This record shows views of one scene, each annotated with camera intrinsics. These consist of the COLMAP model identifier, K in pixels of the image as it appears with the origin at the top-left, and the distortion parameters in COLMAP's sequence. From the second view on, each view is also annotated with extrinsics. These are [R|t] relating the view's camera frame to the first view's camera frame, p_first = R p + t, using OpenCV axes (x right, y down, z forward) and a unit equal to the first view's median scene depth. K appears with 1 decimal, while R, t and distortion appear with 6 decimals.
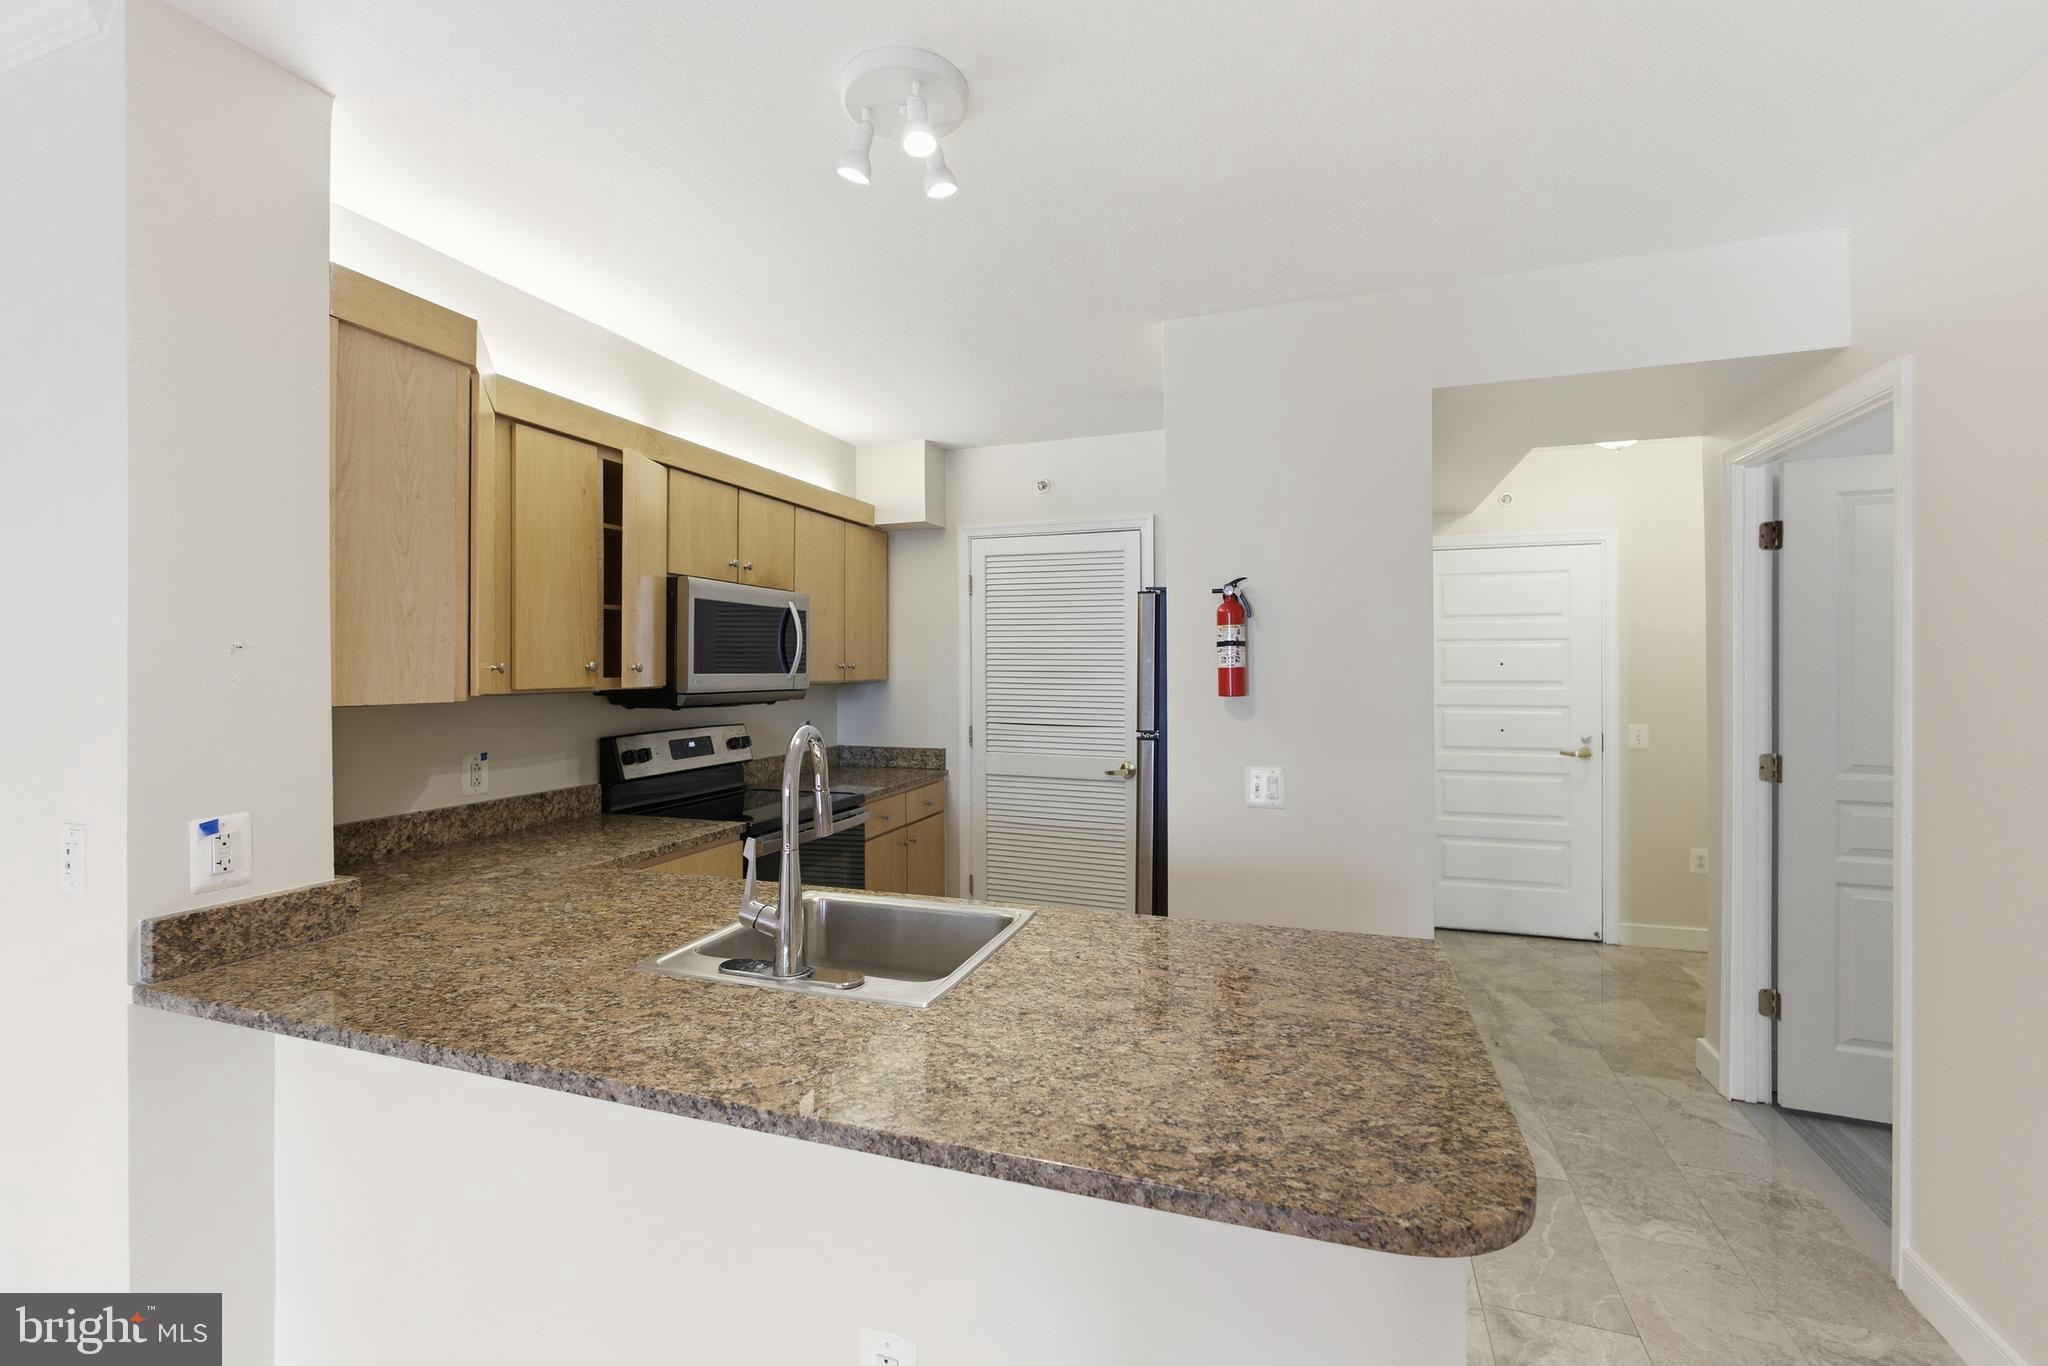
lens RADIAL K [[880.4, 0, 1003.6], [0, 880.4, 657.0], [0, 0, 1]] dist [-0.012228, 0.003140]
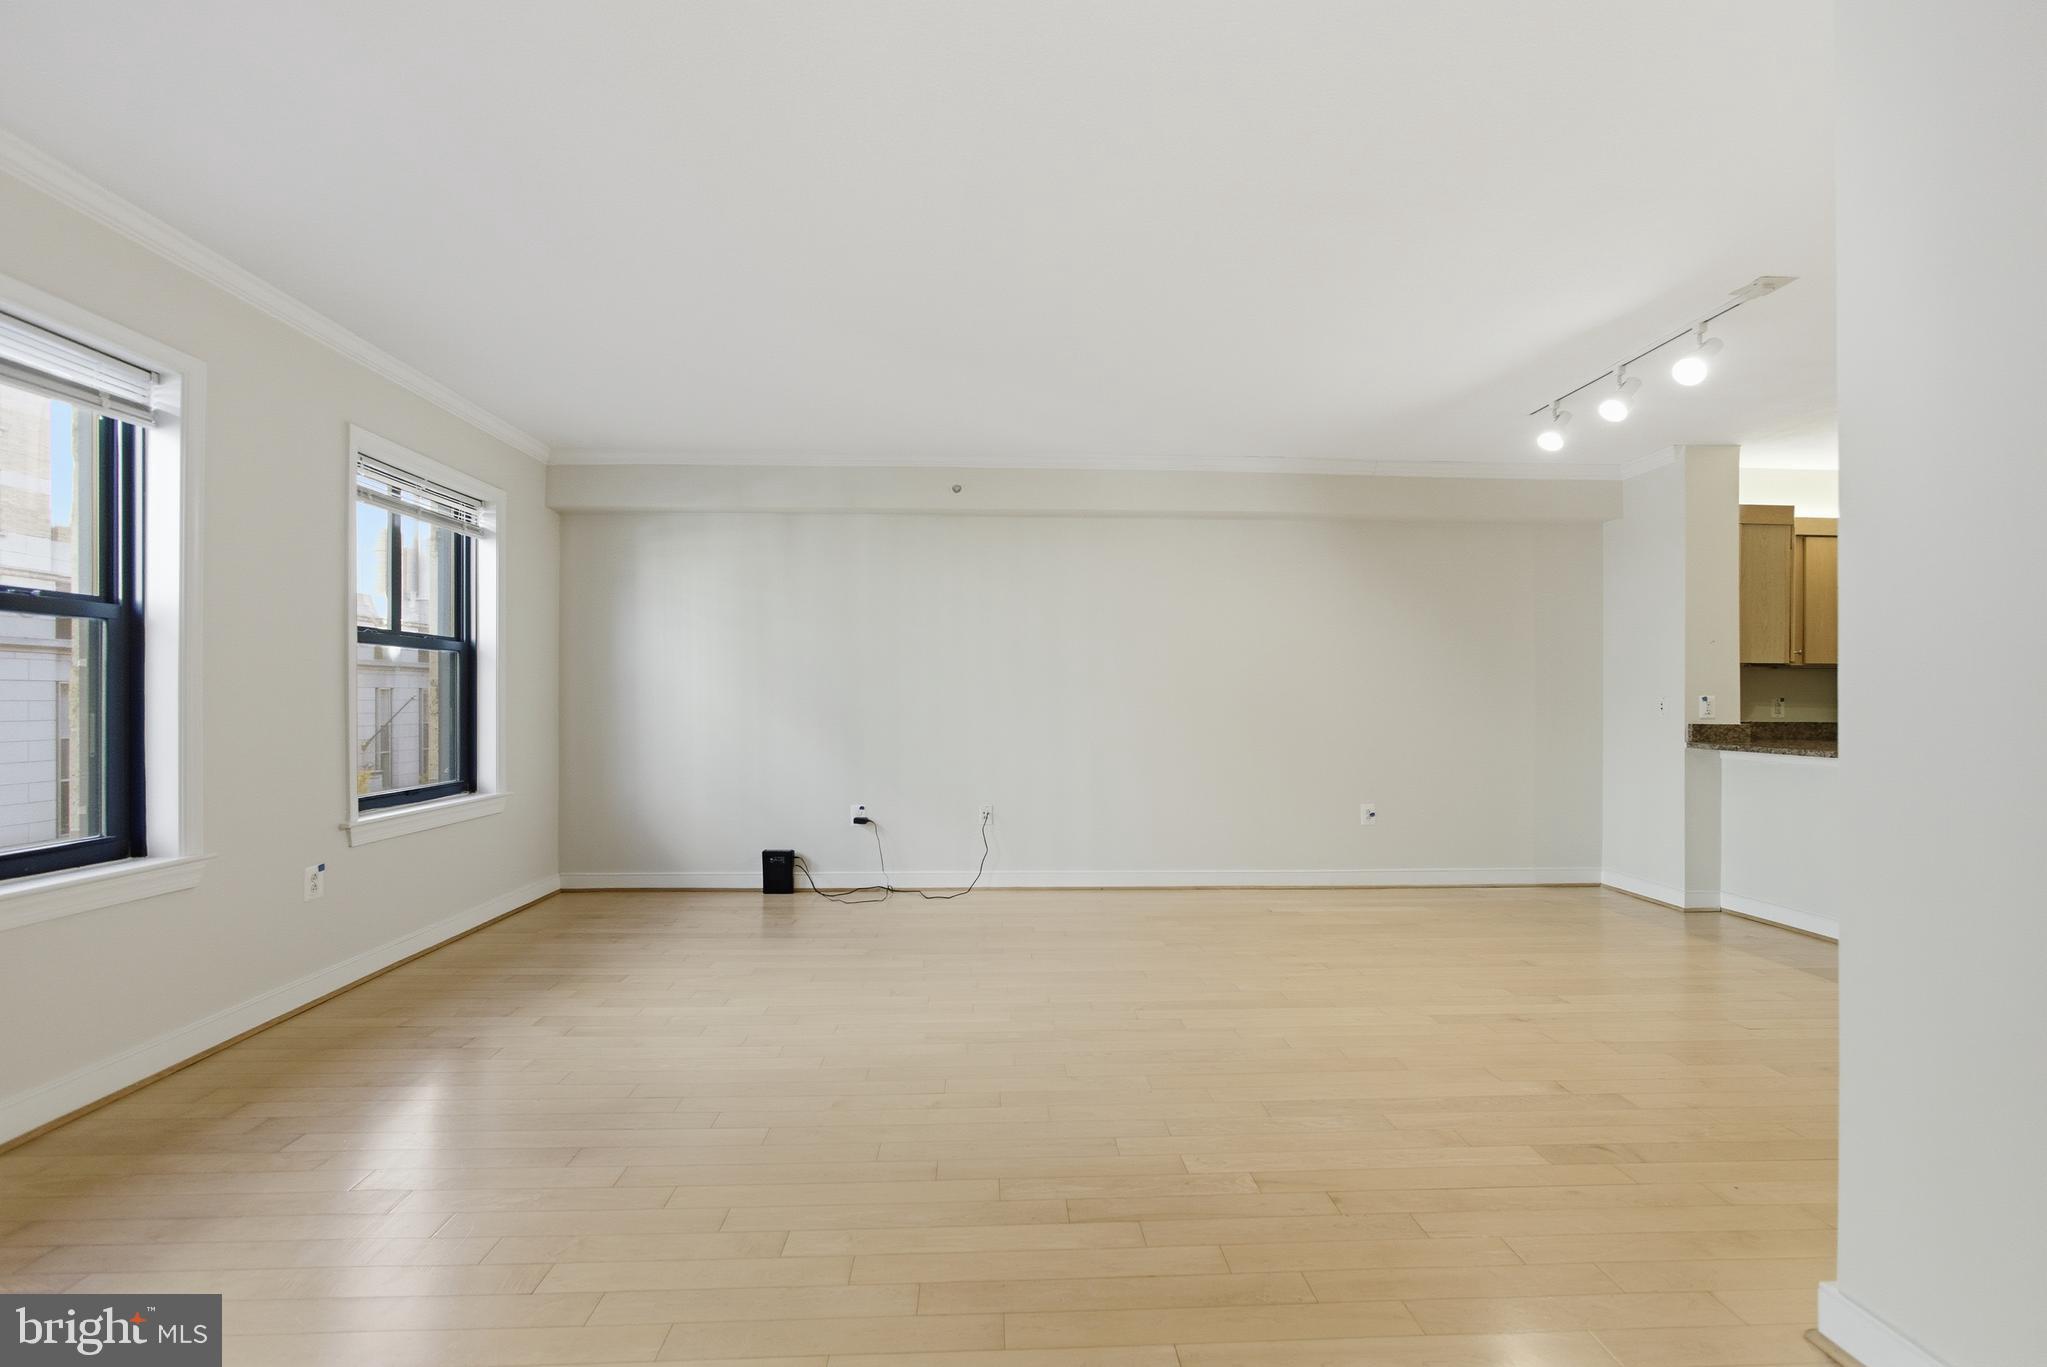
lens RADIAL K [[880.0, 0, 1022.8], [0, 880.0, 694.7], [0, 0, 1]] dist [-0.012228, 0.003140]
pose [[0.387329, 0.007870, -0.921908, 0.592695], [-0.004158, 0.999968, 0.006790, 0.095494], [0.921932, 0.001203, 0.387349, -1.411049]]
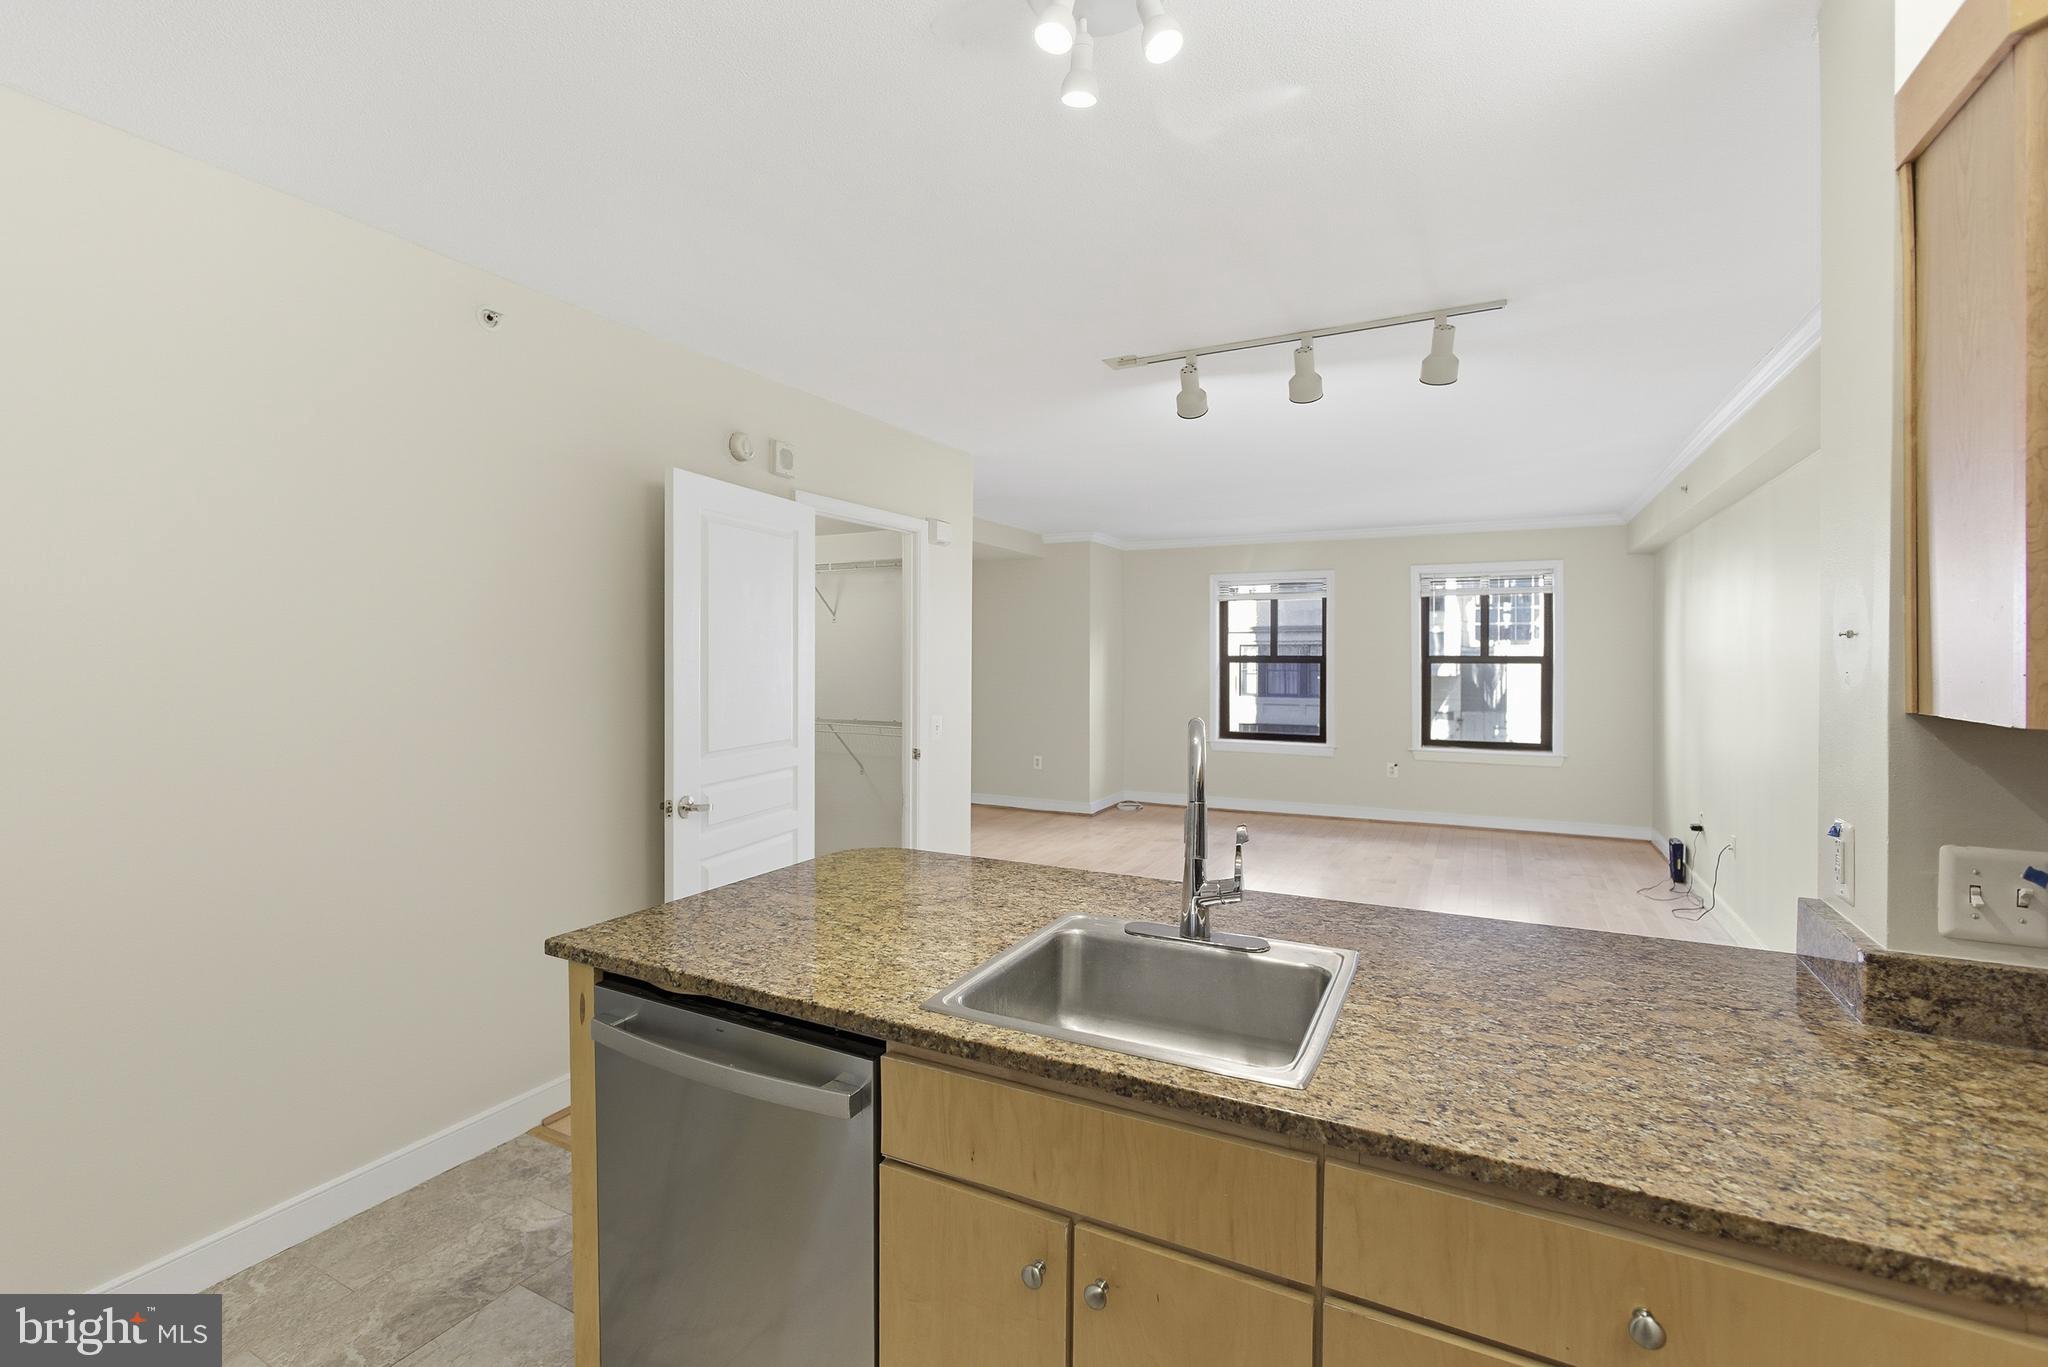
lens RADIAL K [[880.4, 0, 1019.5], [0, 880.4, 666.0], [0, 0, 1]] dist [-0.012228, 0.003140]
pose [[-0.990905, 0.000175, 0.134561, -0.094868], [0.000355, 0.999999, 0.001314, 0.010912], [-0.134561, 0.001349, -0.990904, 1.157317]]
